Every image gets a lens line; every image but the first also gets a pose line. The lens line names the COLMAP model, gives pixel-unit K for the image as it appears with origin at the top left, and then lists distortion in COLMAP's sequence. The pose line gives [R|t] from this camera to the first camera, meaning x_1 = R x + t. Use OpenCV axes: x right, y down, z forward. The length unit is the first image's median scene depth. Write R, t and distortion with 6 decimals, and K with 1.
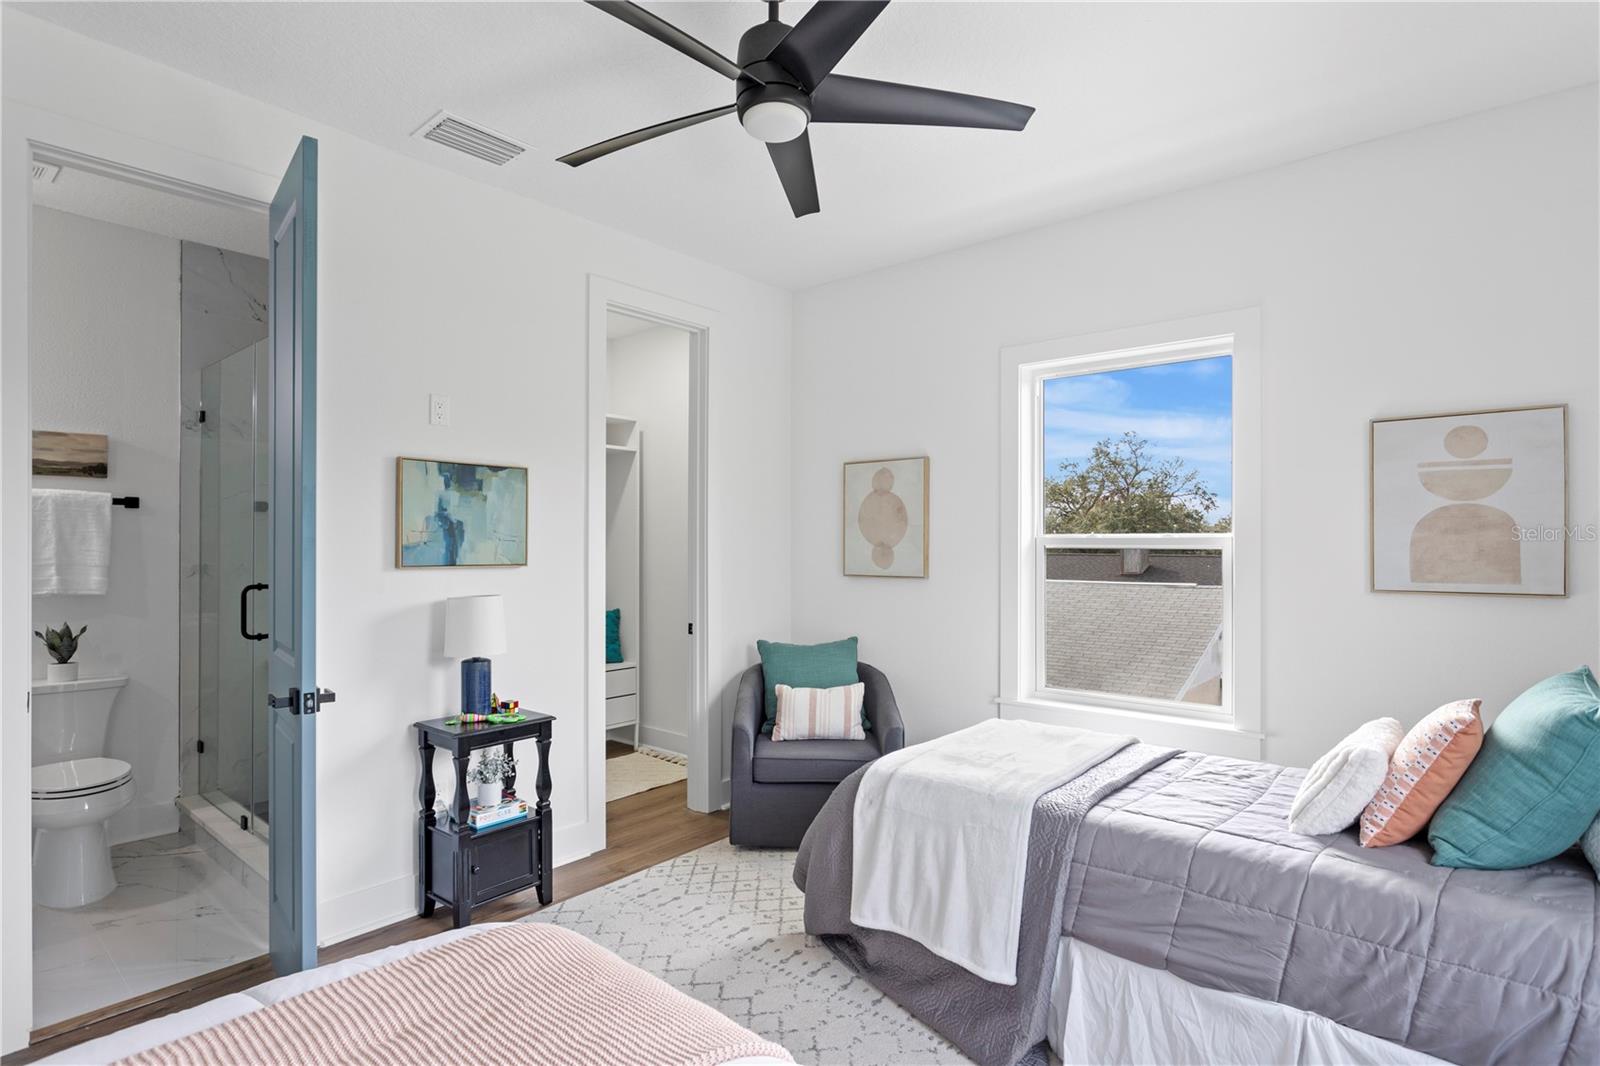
lens RADIAL K [[807.3, 0, 793.4], [0, 807.3, 543.1], [0, 0, 1]] dist [-0.003033, 0.001453]
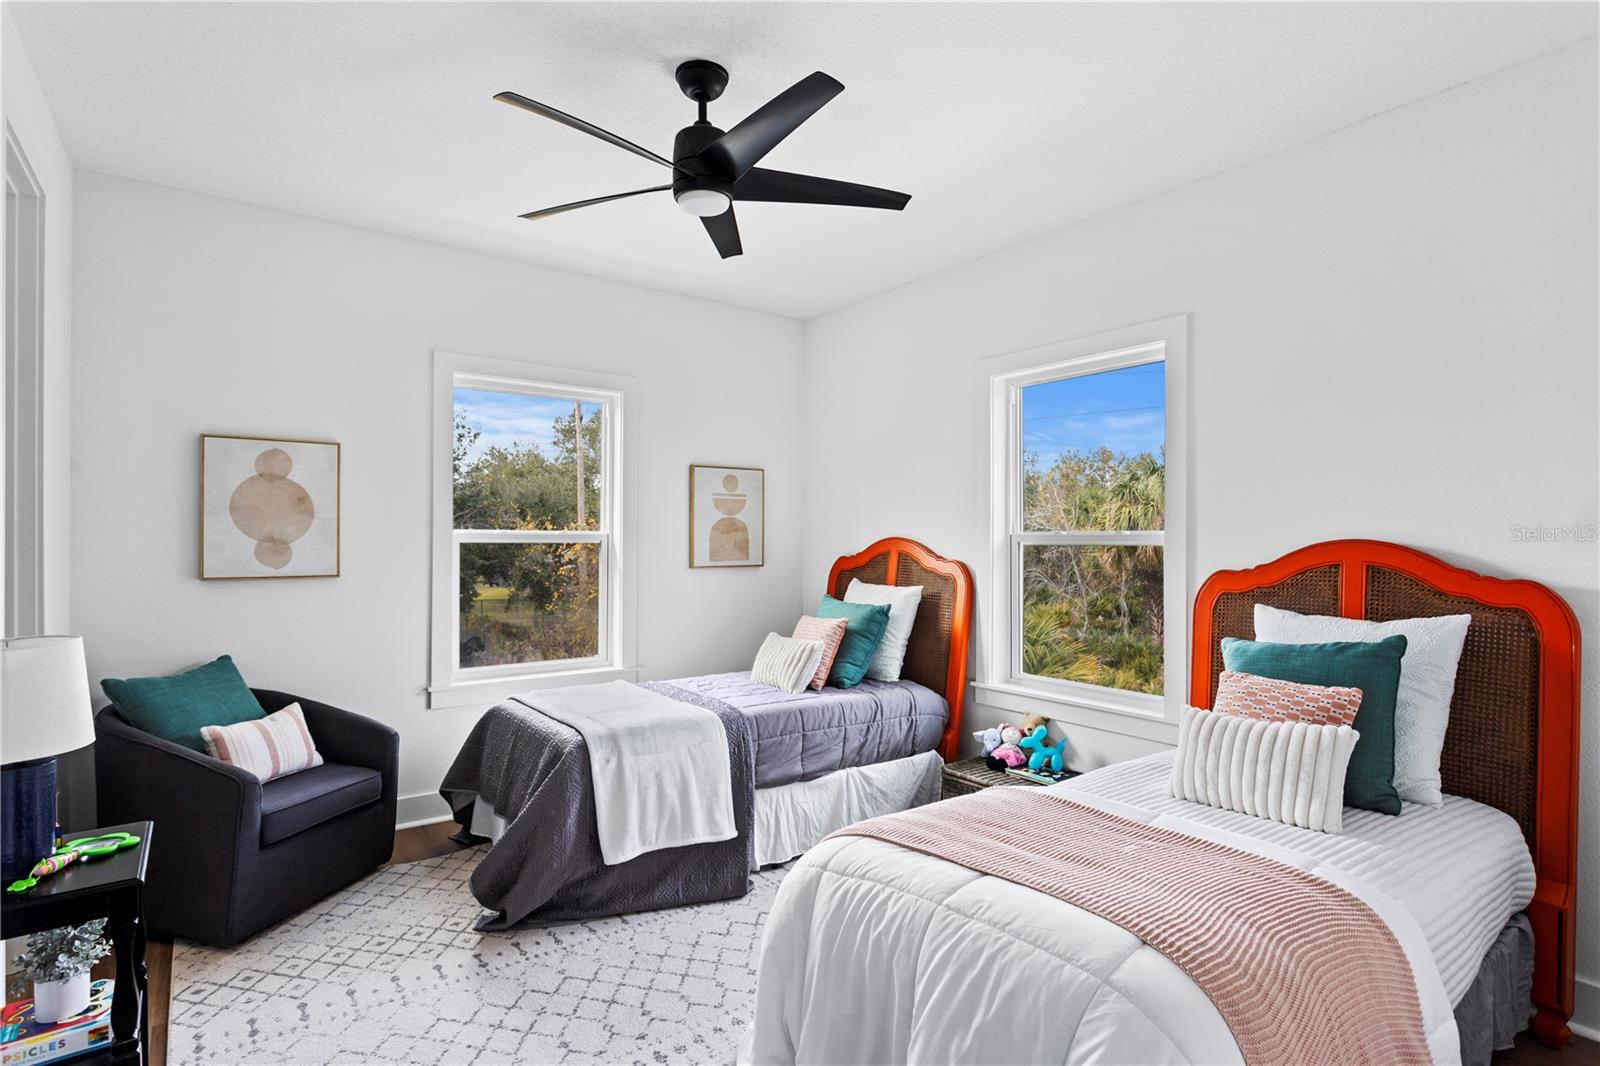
lens RADIAL K [[807.3, 0, 793.4], [0, 807.3, 543.1], [0, 0, 1]] dist [-0.003033, 0.001453]
pose [[0.223686, -0.006542, 0.974639, -0.900434], [-0.003359, 0.999966, 0.007483, -0.004170], [-0.974656, -0.004948, 0.223656, 0.438406]]
